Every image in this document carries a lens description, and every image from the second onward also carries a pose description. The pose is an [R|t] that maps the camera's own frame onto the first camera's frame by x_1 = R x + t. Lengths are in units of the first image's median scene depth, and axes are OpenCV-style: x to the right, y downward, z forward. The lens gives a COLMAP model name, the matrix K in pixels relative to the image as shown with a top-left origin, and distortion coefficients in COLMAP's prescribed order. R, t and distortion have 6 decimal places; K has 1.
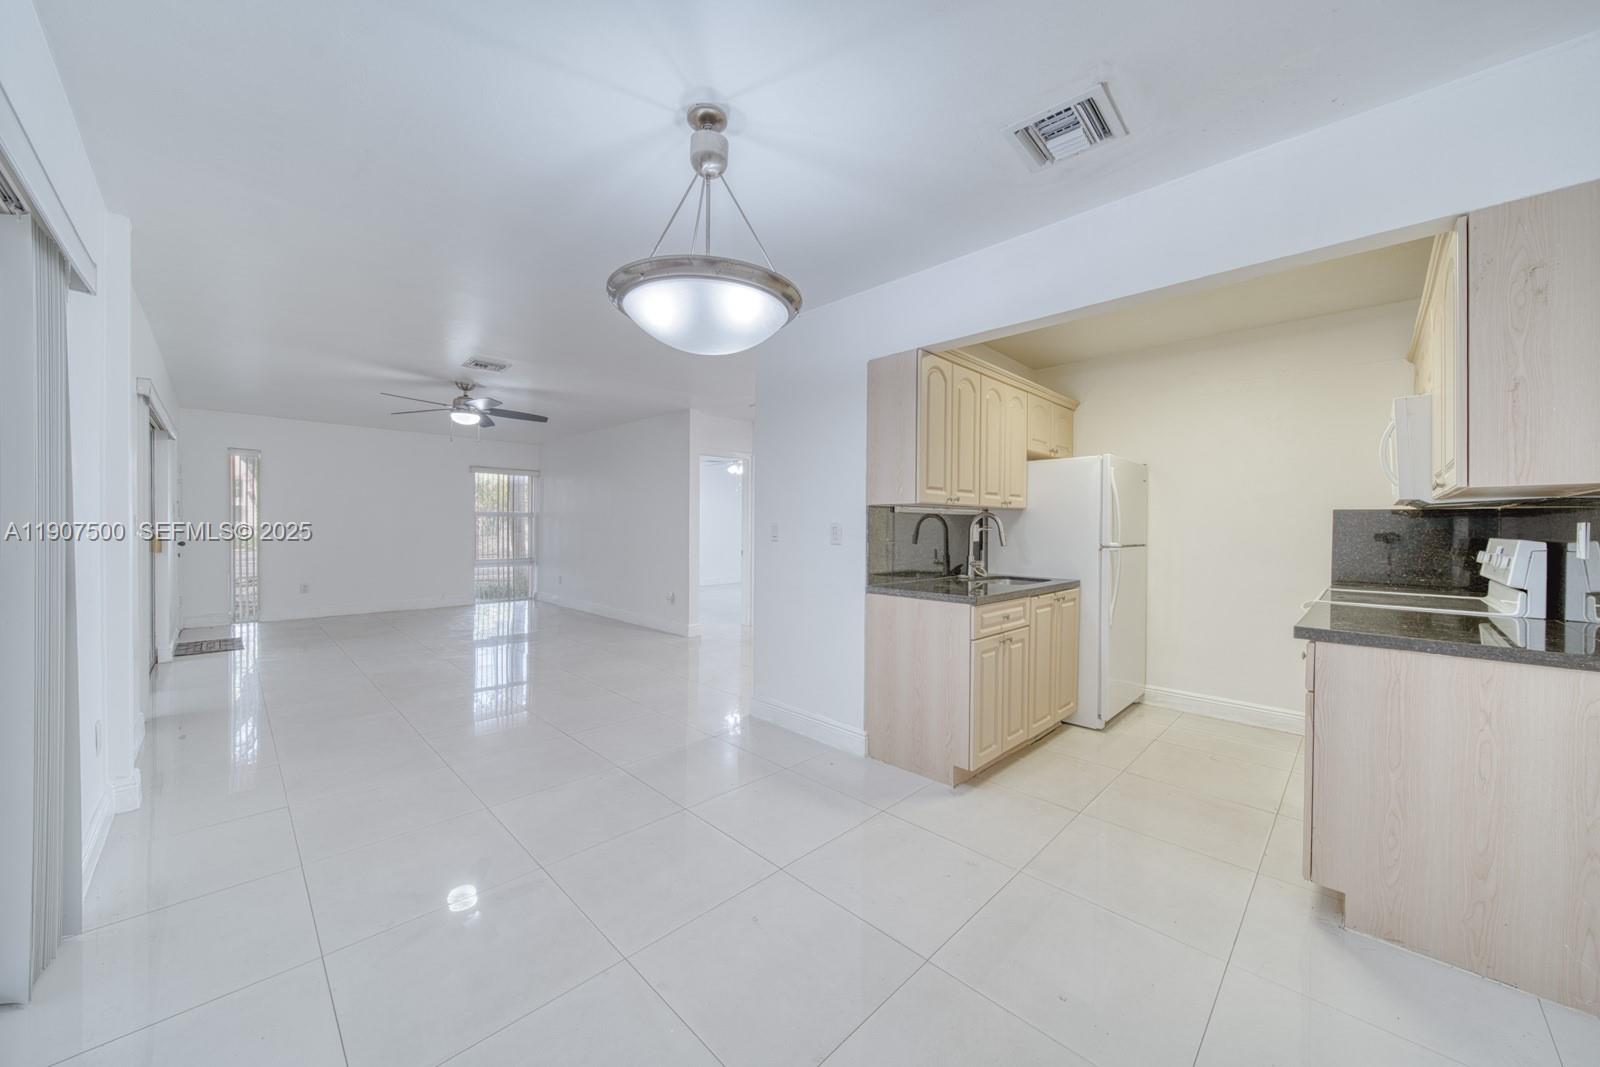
lens RADIAL K [[565.7, 0, 800.2], [0, 565.7, 532.5], [0, 0, 1]] dist [-0.000077, -0.001226]
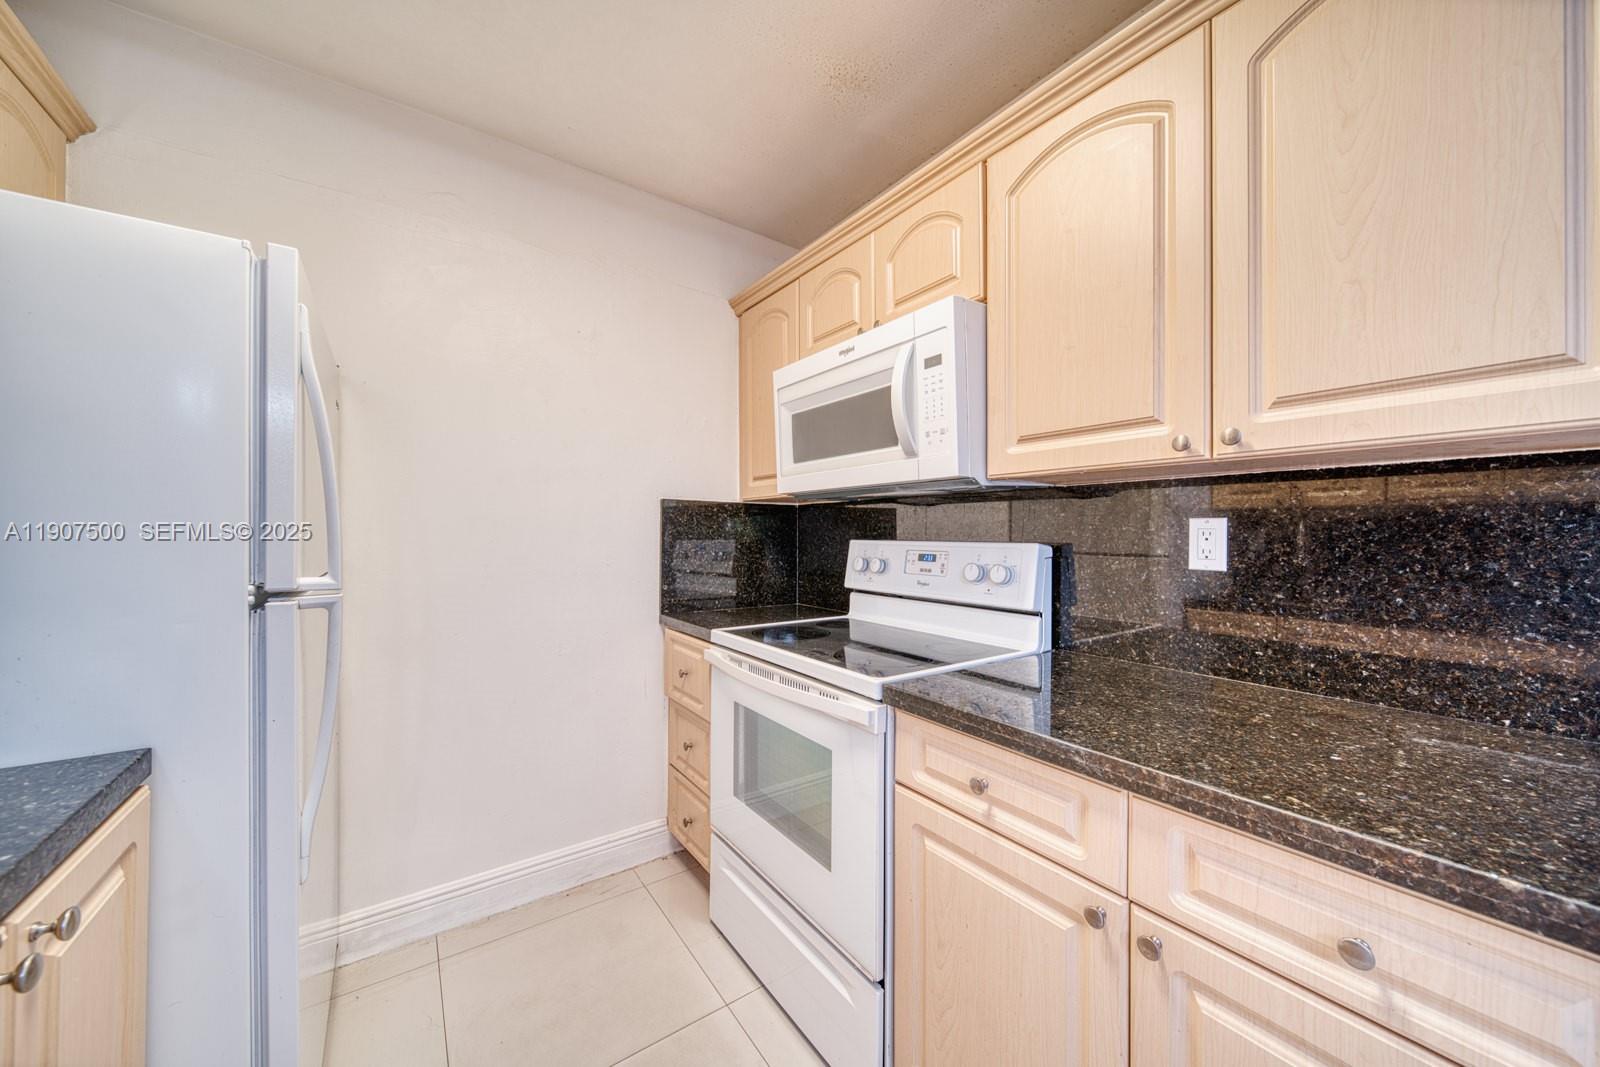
lens RADIAL K [[565.7, 0, 797.0], [0, 565.7, 532.8], [0, 0, 1]] dist [-0.000077, -0.001226]
pose [[0.170516, -0.004602, 0.985344, 0.314782], [0.006516, 0.999972, 0.003543, -0.002917], [-0.985333, 0.005816, 0.170541, 0.703434]]
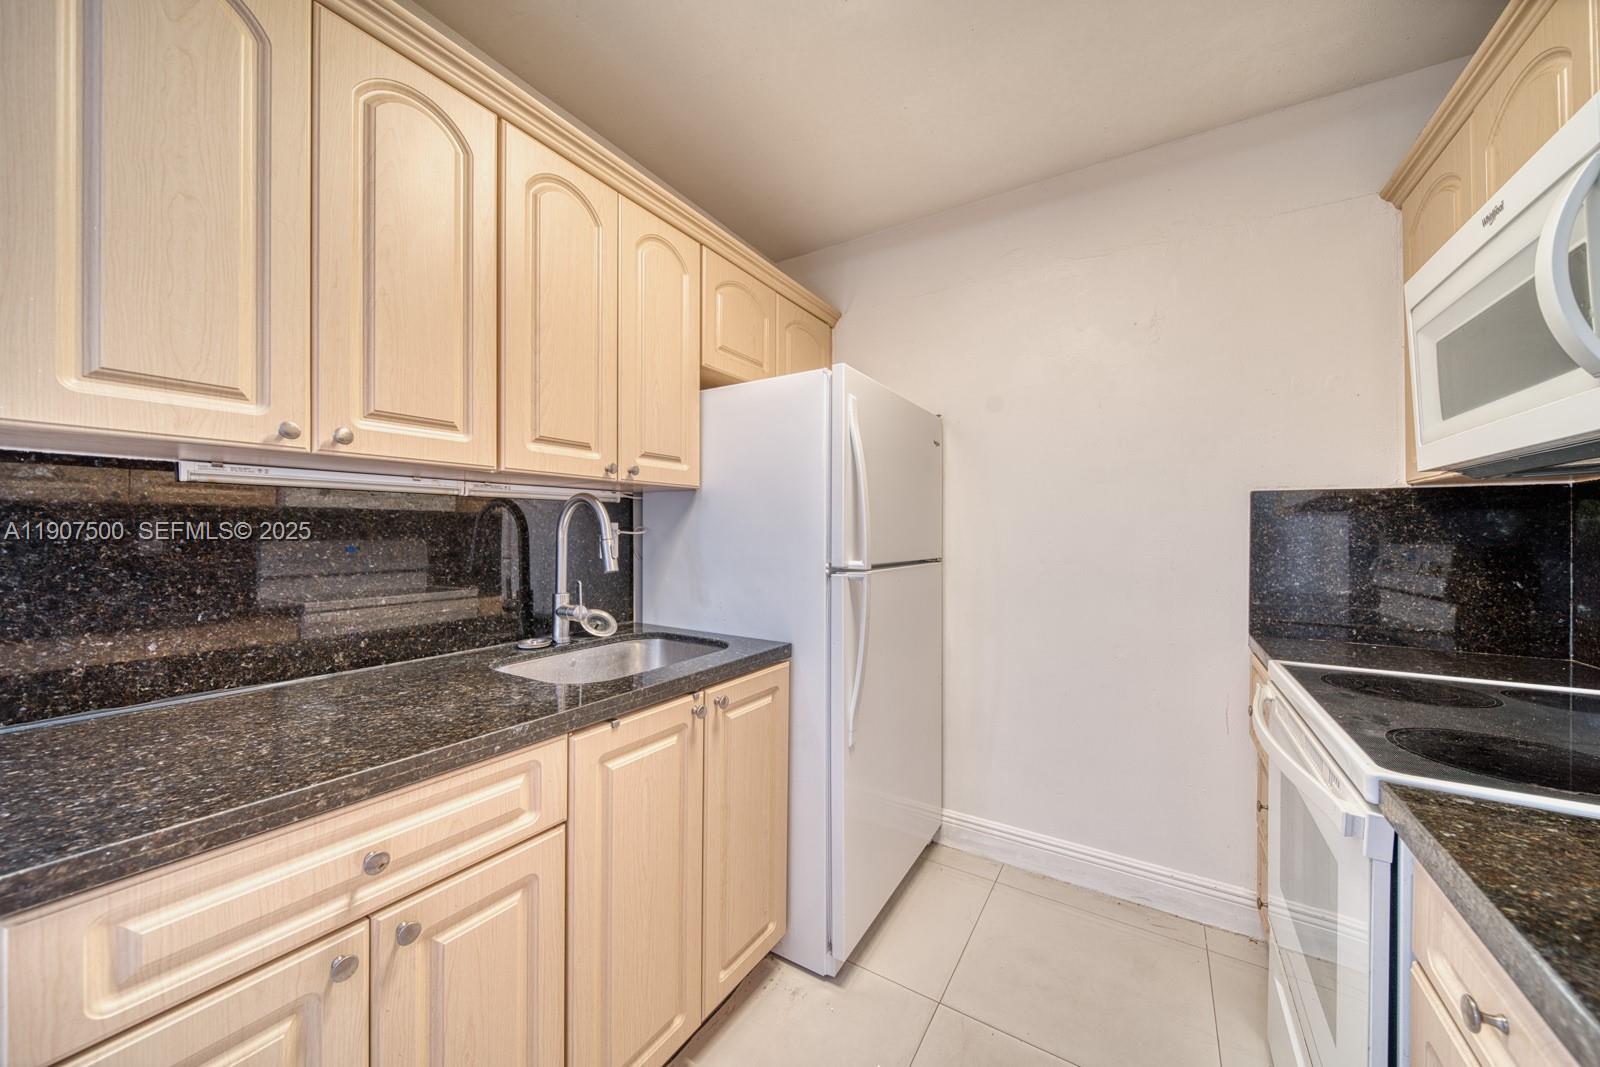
lens RADIAL K [[565.7, 0, 802.4], [0, 565.7, 532.6], [0, 0, 1]] dist [-0.000077, -0.001226]
pose [[0.974352, -0.004301, 0.224986, 0.403972], [0.006391, 0.999943, -0.008562, -0.000737], [-0.224937, 0.009781, 0.974324, 0.558137]]
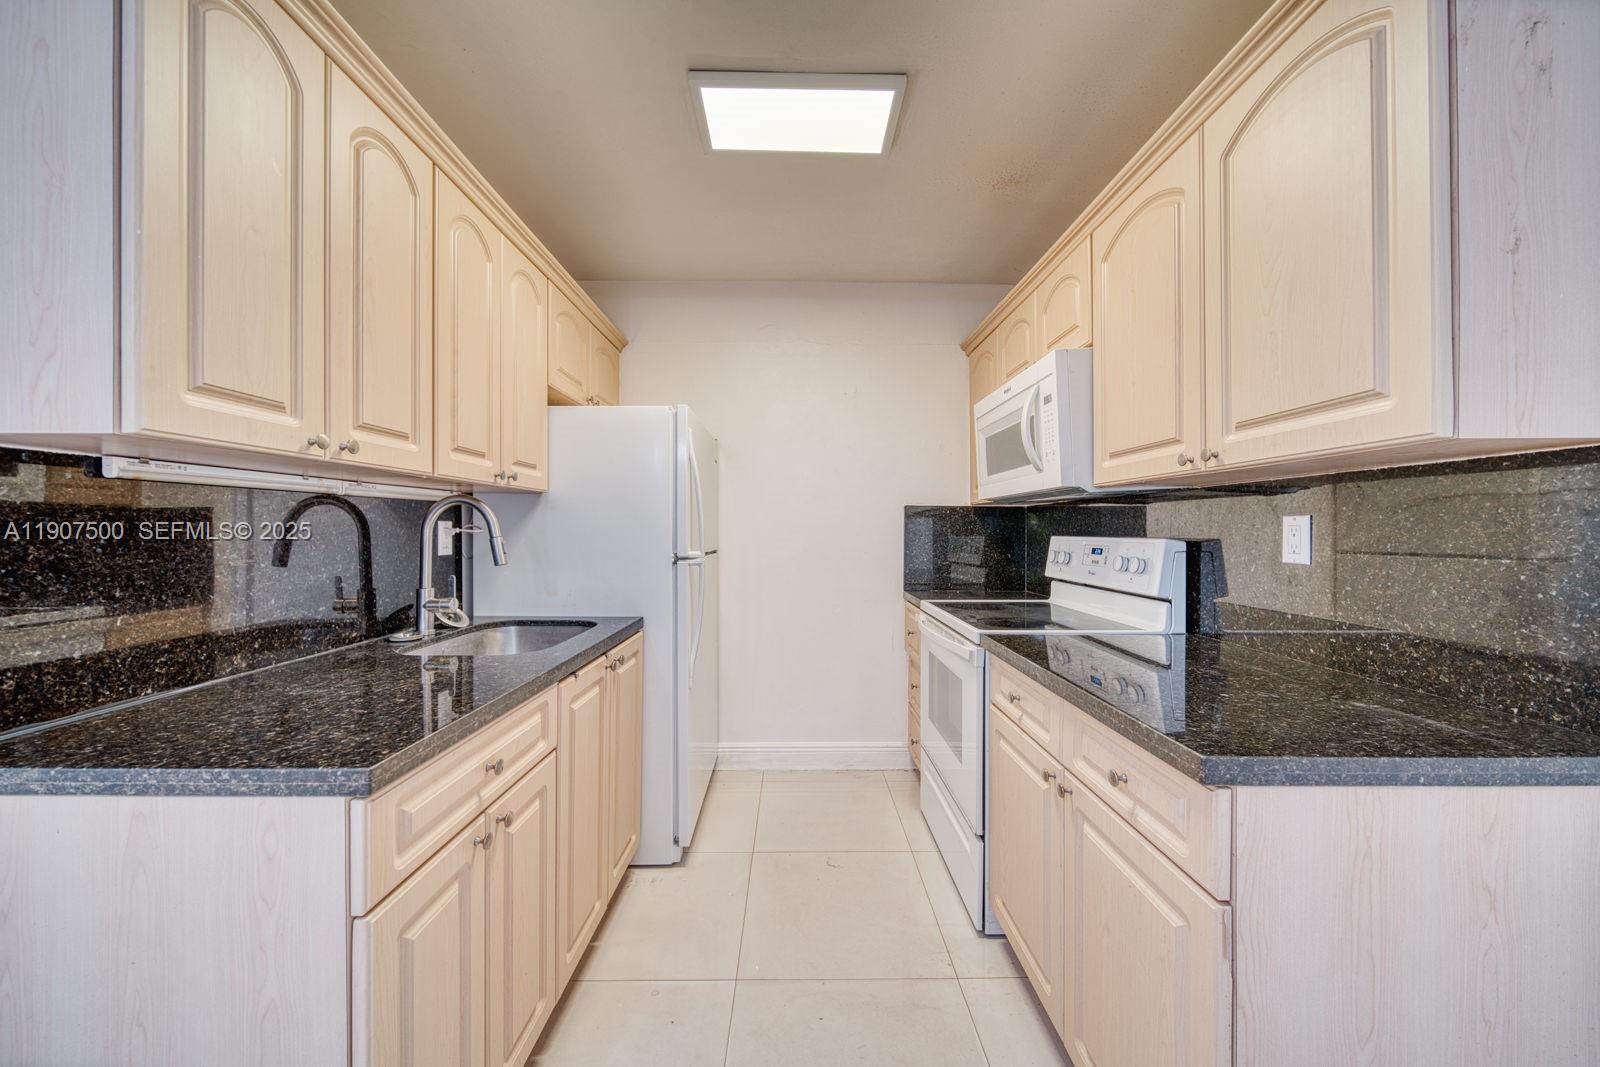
lens RADIAL K [[565.7, 0, 805.5], [0, 565.7, 533.0], [0, 0, 1]] dist [-0.000077, -0.001226]
pose [[0.693377, -0.009377, 0.720514, 0.193043], [0.010445, 0.999941, 0.002963, -0.002075], [-0.720499, 0.005471, 0.693434, 0.478048]]
